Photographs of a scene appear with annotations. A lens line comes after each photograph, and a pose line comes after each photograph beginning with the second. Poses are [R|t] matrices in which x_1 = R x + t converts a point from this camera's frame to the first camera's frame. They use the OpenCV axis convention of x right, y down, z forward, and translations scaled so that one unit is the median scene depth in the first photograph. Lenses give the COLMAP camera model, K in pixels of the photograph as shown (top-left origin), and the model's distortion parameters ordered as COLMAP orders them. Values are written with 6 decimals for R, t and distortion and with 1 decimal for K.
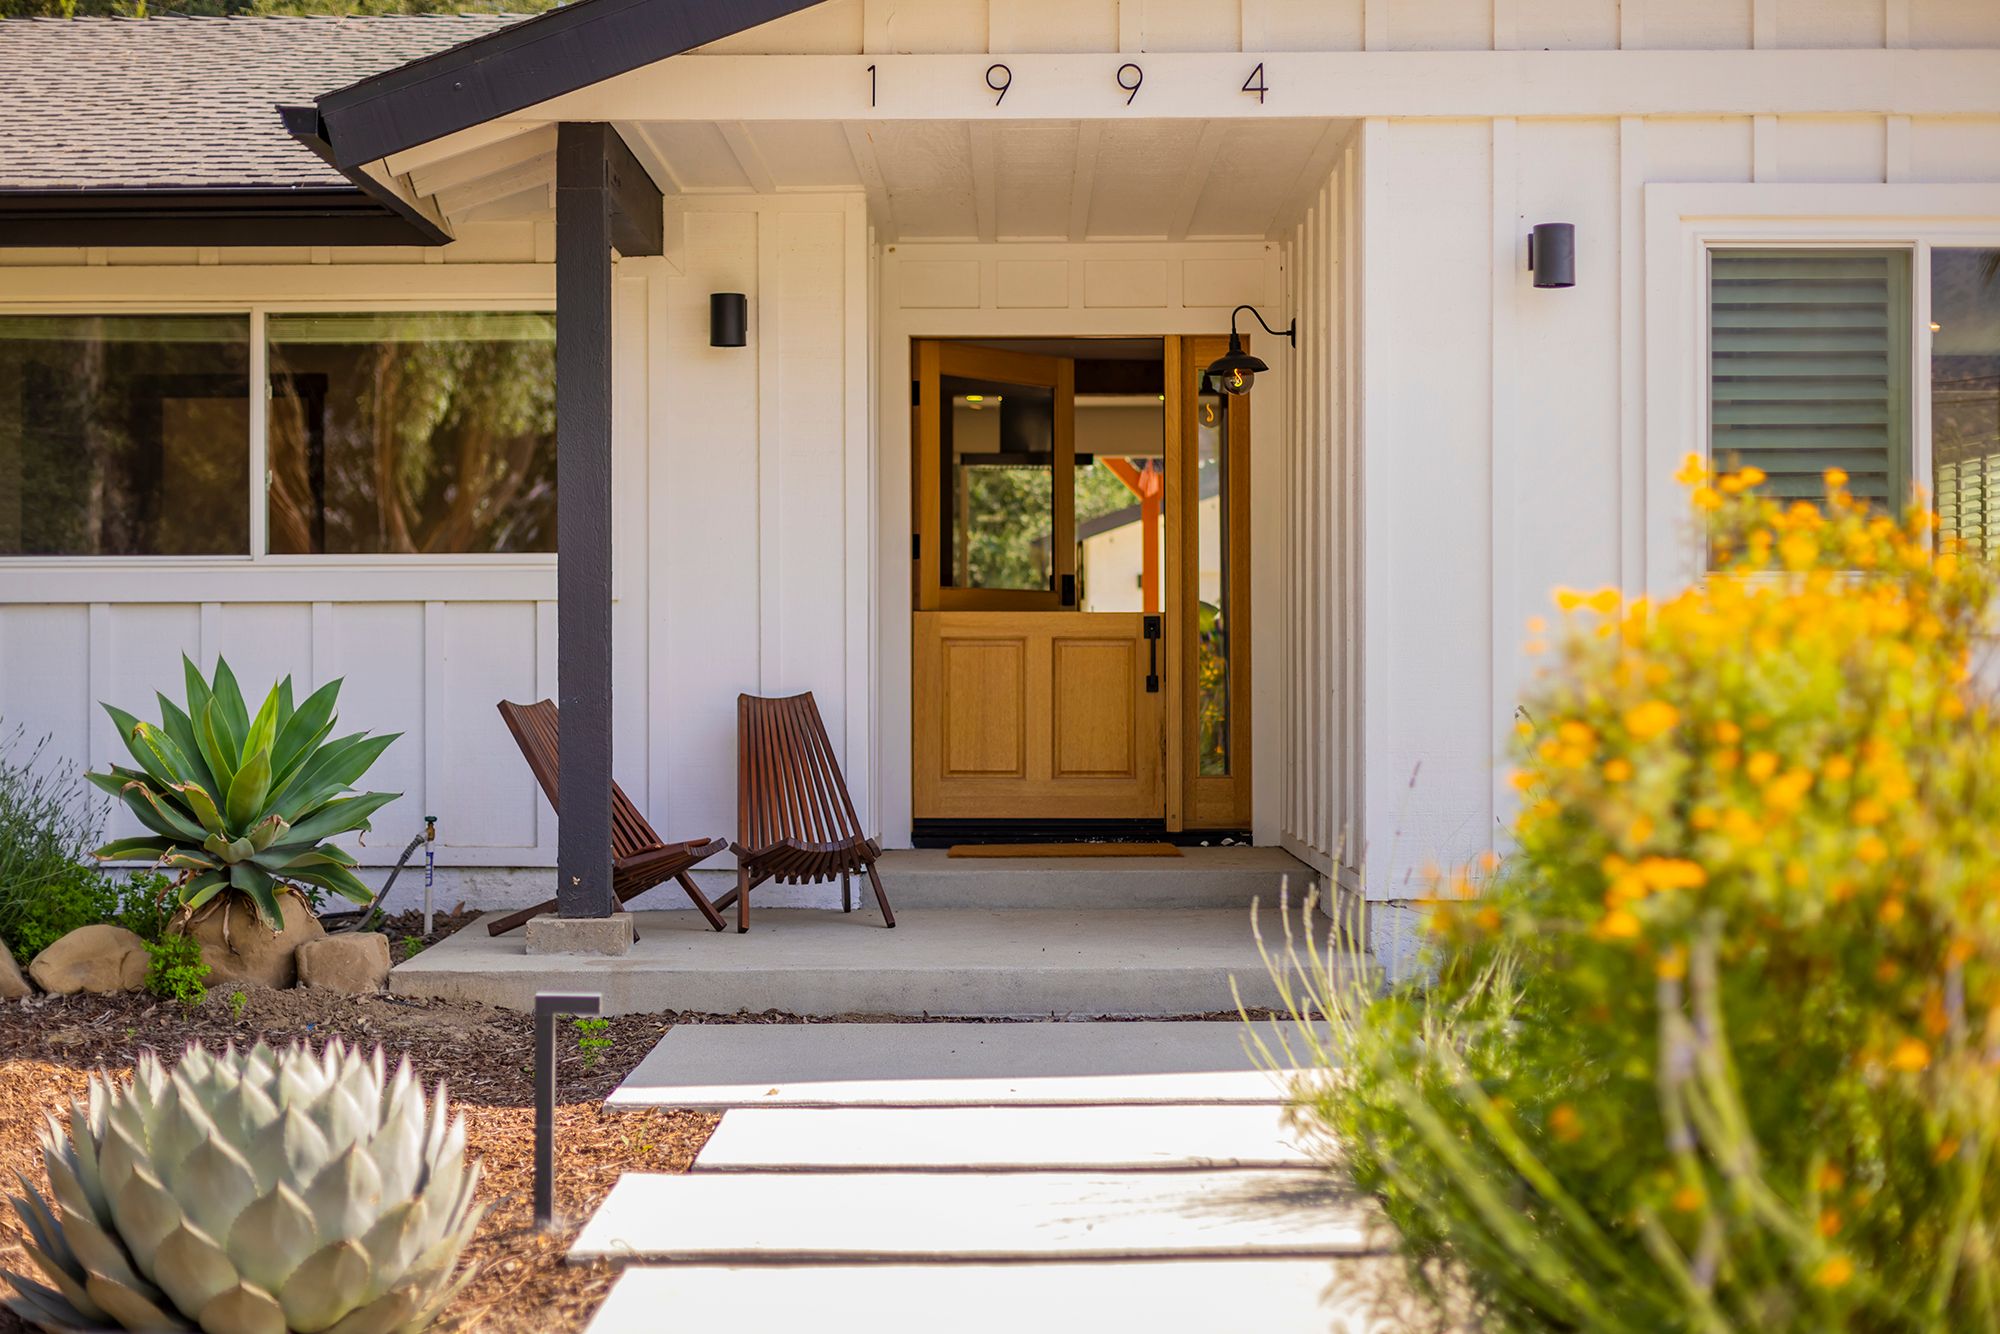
lens RADIAL K [[2883.6, 0, 998.2], [0, 2883.6, 706.9], [0, 0, 1]] dist [0.004011, -0.045780]
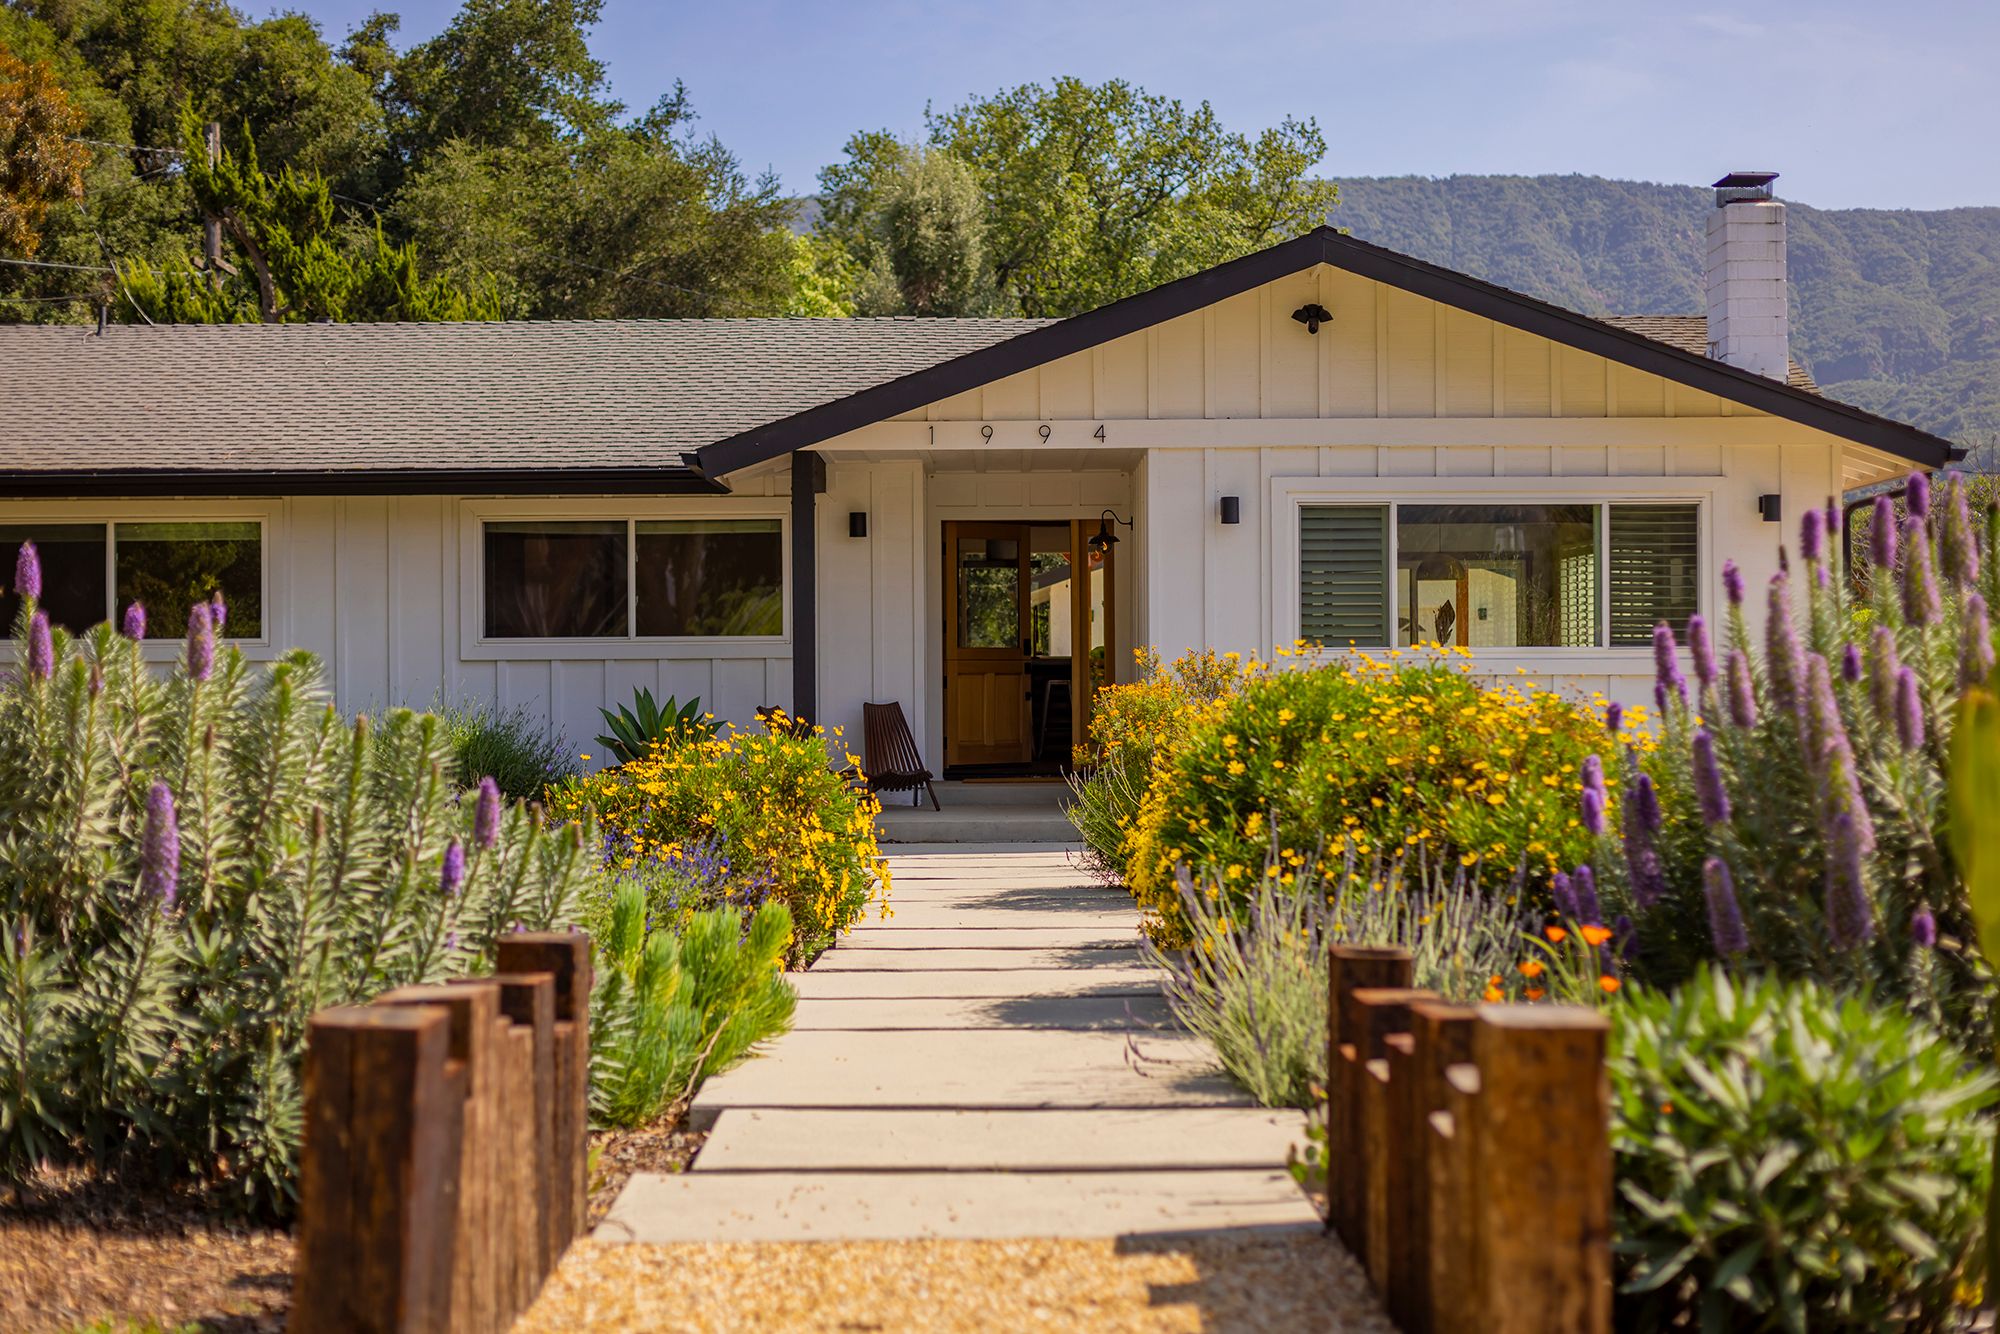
lens RADIAL K [[2883.6, 0, 998.2], [0, 2883.6, 706.9], [0, 0, 1]] dist [0.004011, -0.045780]
pose [[0.999963, -0.003266, 0.007938, -0.009692], [0.003282, 0.999993, -0.002039, 0.003918], [-0.007932, 0.002065, 0.999966, -1.262807]]
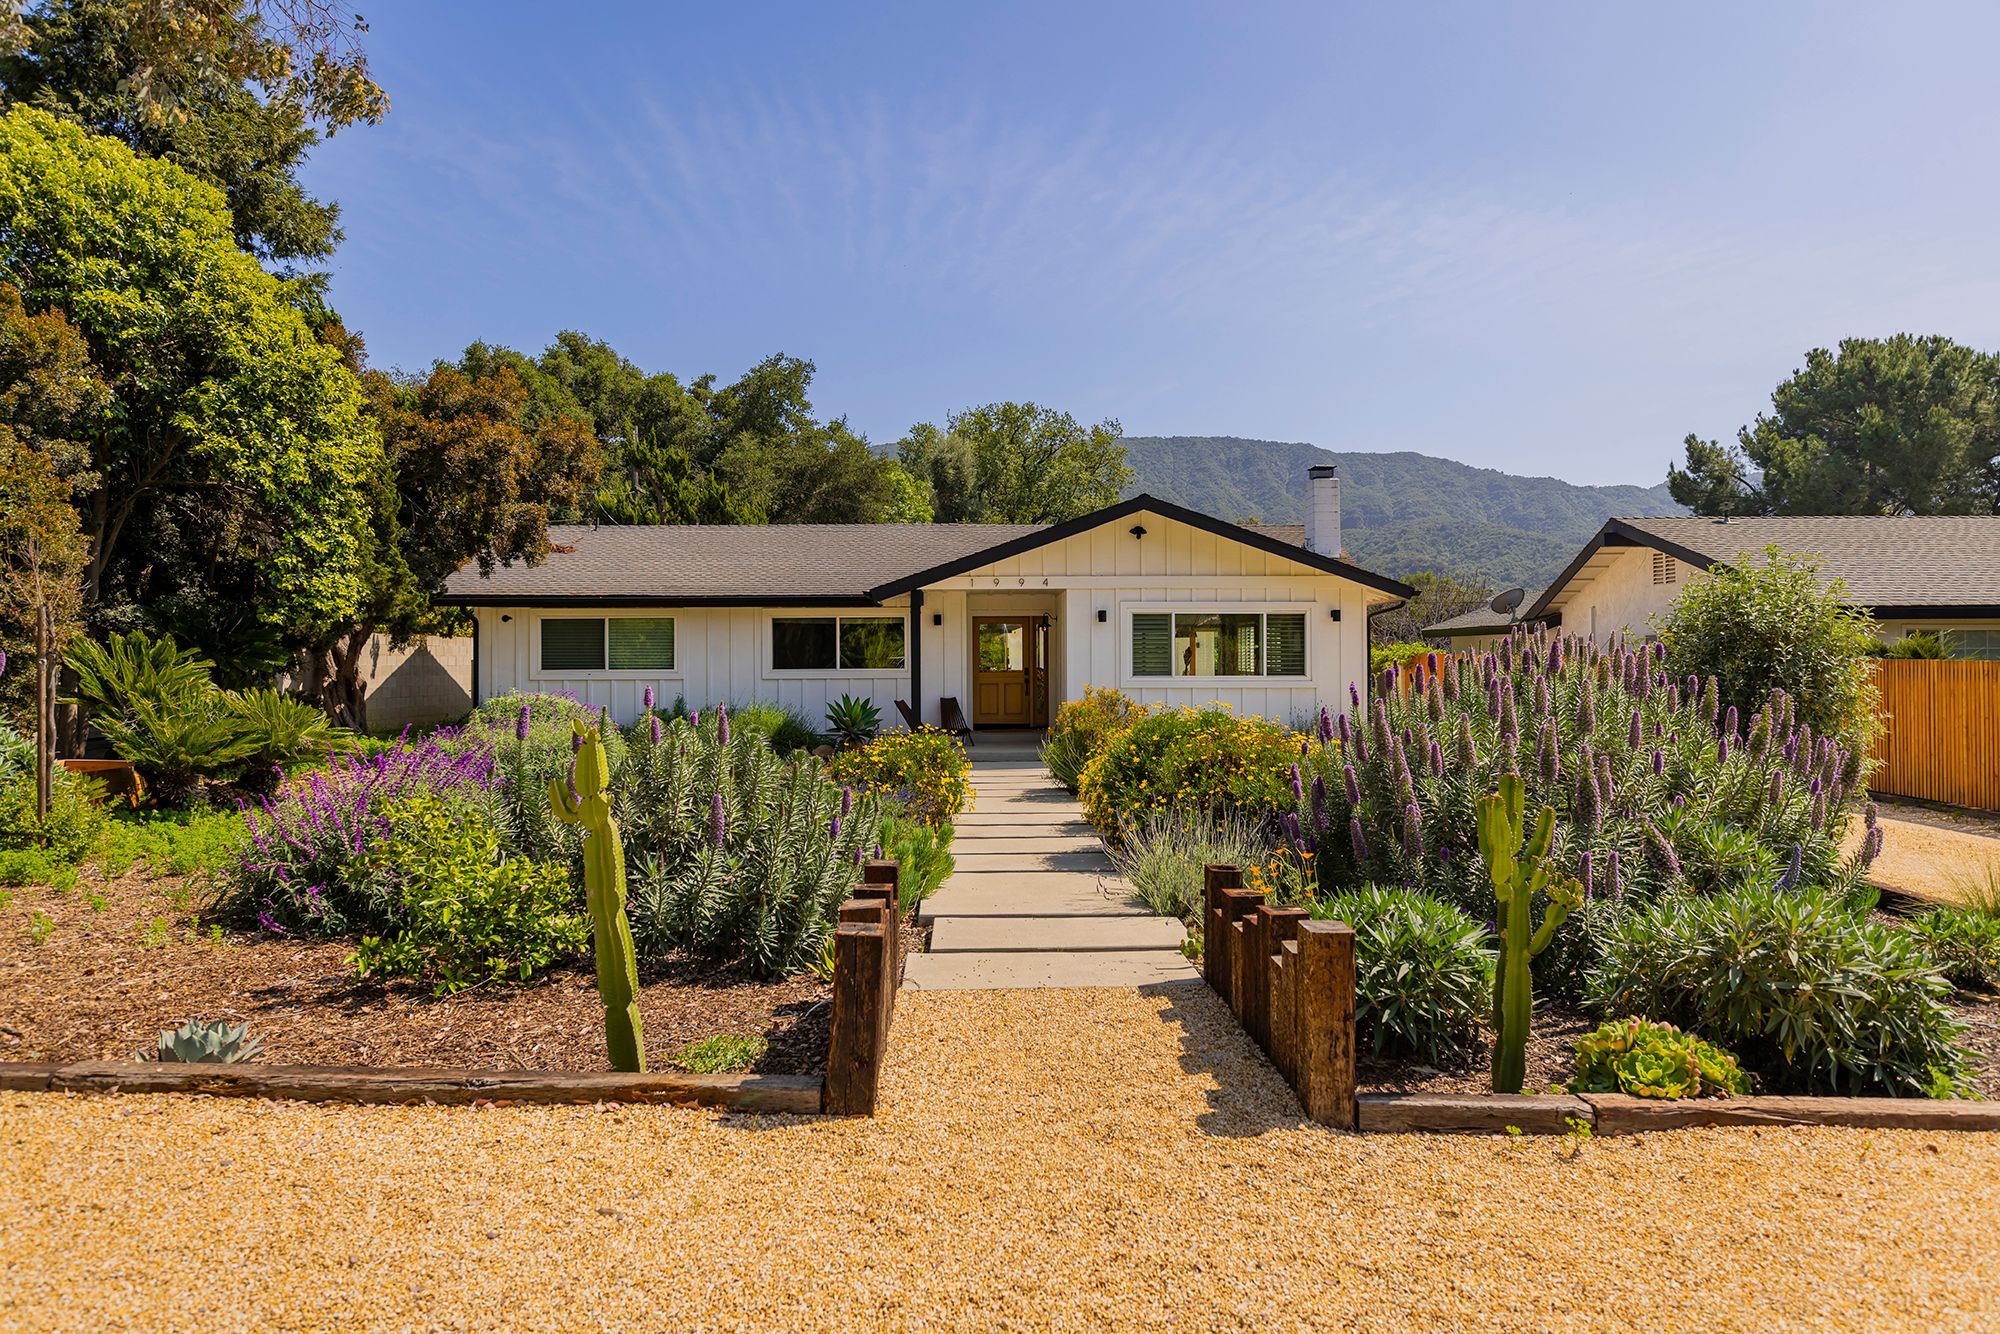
lens RADIAL K [[1290.5, 0, 1014.0], [0, 1290.5, 656.7], [0, 0, 1]] dist [0.001767, 0.001138]
pose [[0.999172, -0.001045, 0.040668, -0.062483], [0.001673, 0.999880, -0.015411, -0.045246], [-0.040647, 0.015467, 0.999054, -1.314081]]
